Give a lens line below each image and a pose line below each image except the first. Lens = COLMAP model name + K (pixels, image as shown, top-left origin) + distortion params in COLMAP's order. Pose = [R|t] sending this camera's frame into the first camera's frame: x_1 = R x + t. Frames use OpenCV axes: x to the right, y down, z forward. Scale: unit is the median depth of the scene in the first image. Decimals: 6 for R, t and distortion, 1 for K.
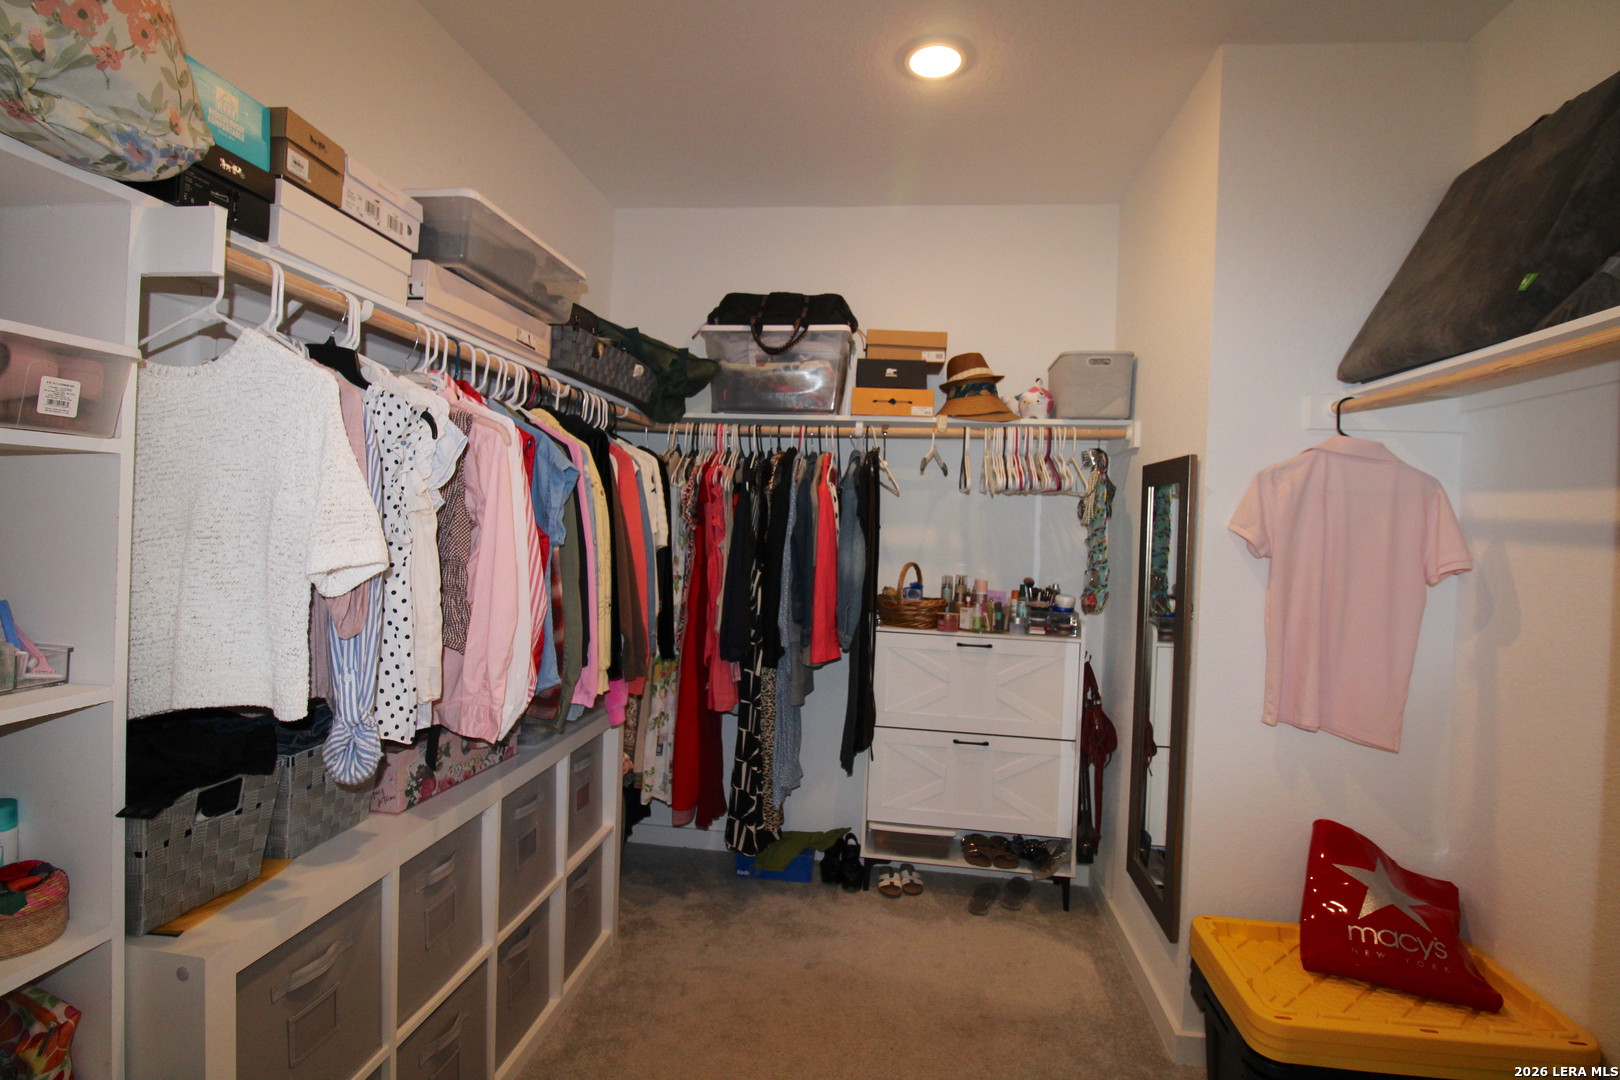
lens RADIAL K [[753.1, 0, 816.9], [0, 753.1, 523.7], [0, 0, 1]] dist [-0.010648, -0.005880]
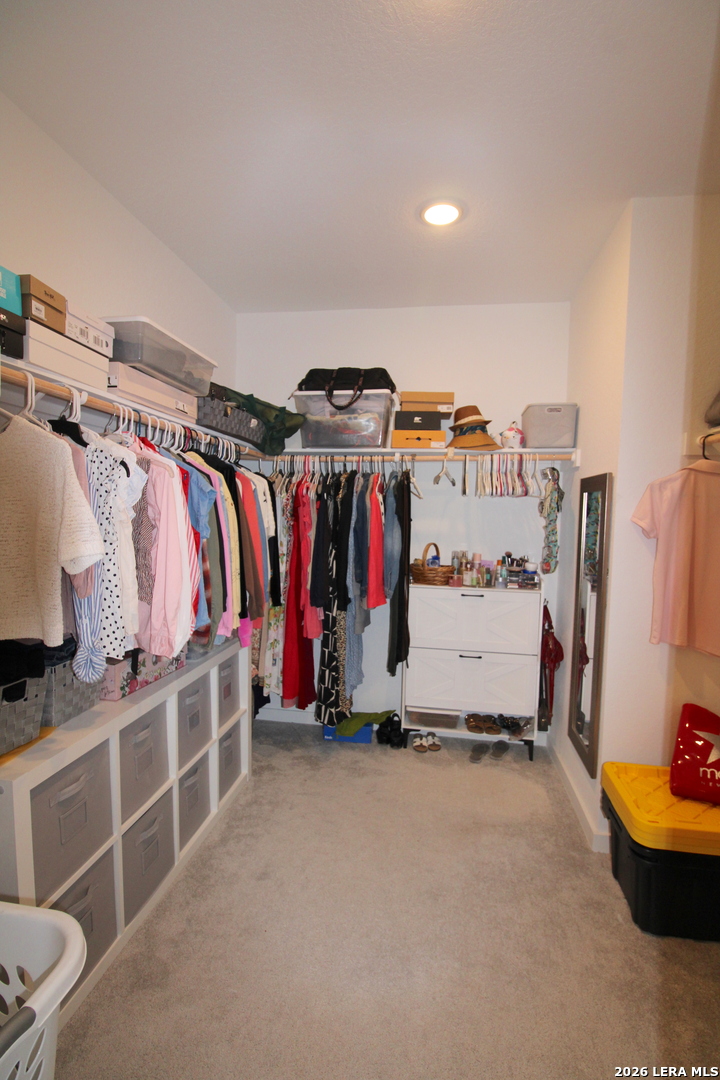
lens RADIAL K [[502.1, 0, 361.8], [0, 502.1, 545.1], [0, 0, 1]] dist [-0.010648, -0.005880]
pose [[0.999253, -0.013936, -0.036053, 0.019834], [0.016173, 0.997911, 0.062547, -0.012371], [0.035106, -0.063083, 0.997391, -0.043606]]
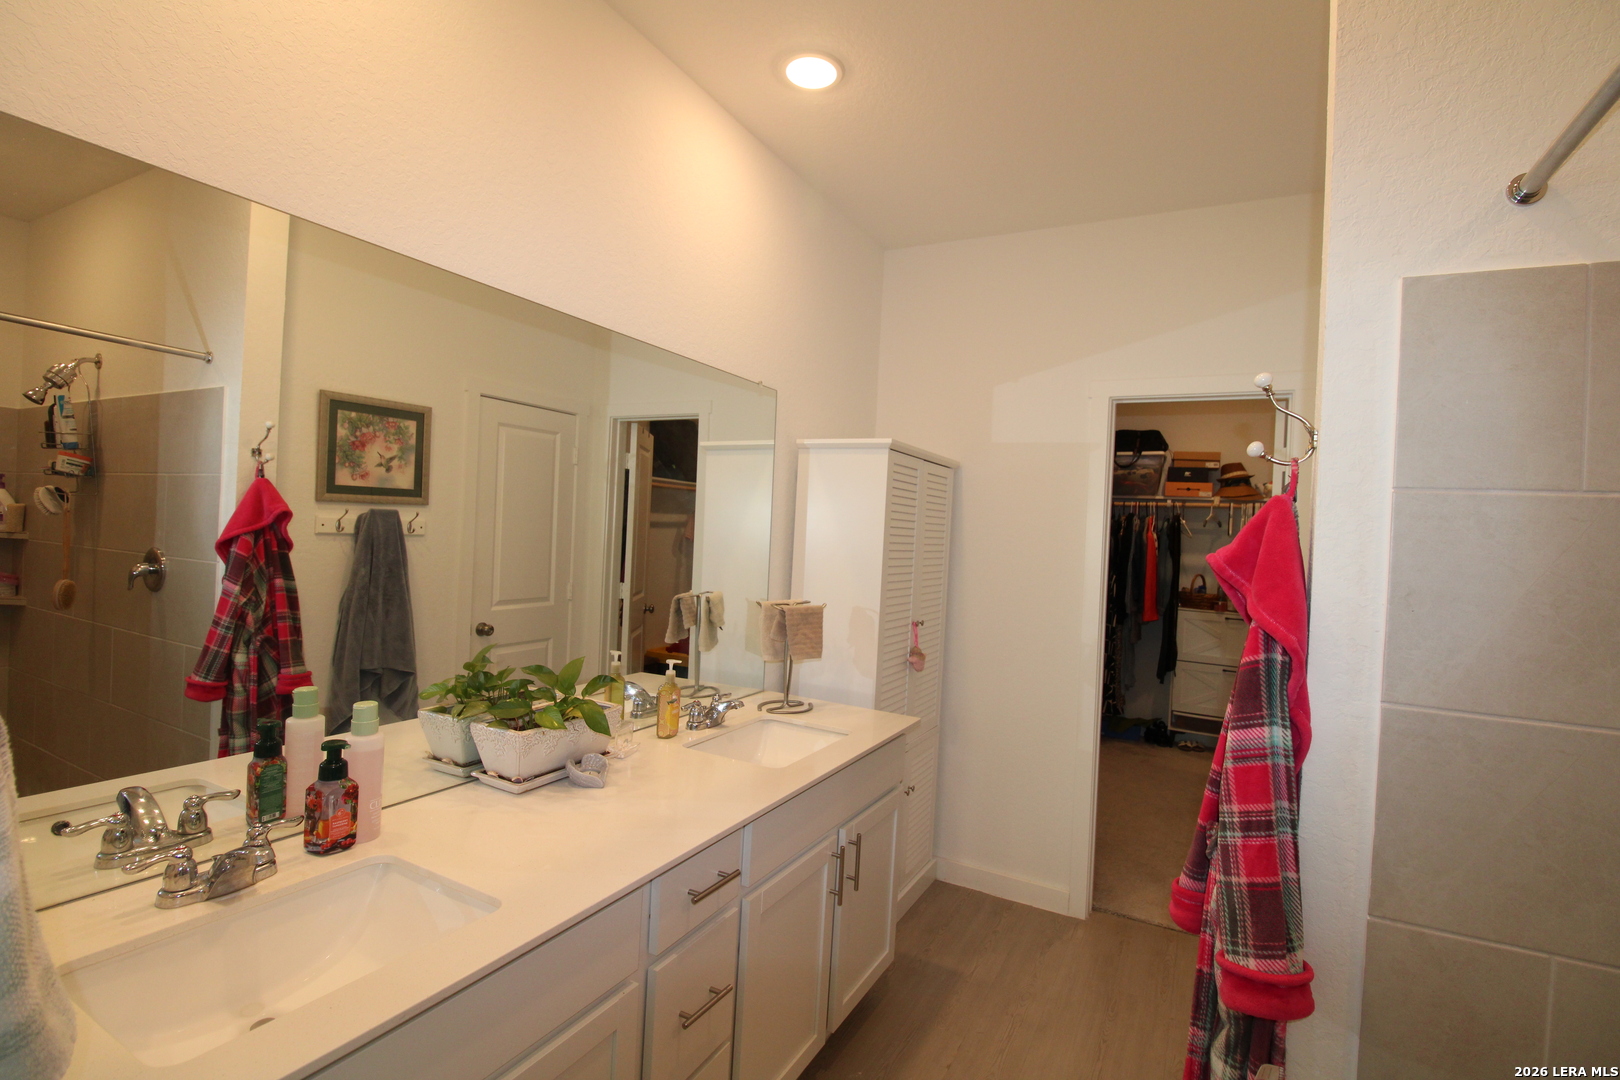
lens RADIAL K [[753.1, 0, 818.9], [0, 753.1, 525.7], [0, 0, 1]] dist [-0.010648, -0.005880]
pose [[0.934470, 0.007561, -0.355962, -0.103038], [-0.018254, 0.999477, -0.026690, -0.001671], [0.355574, 0.031438, 0.934119, -1.187406]]
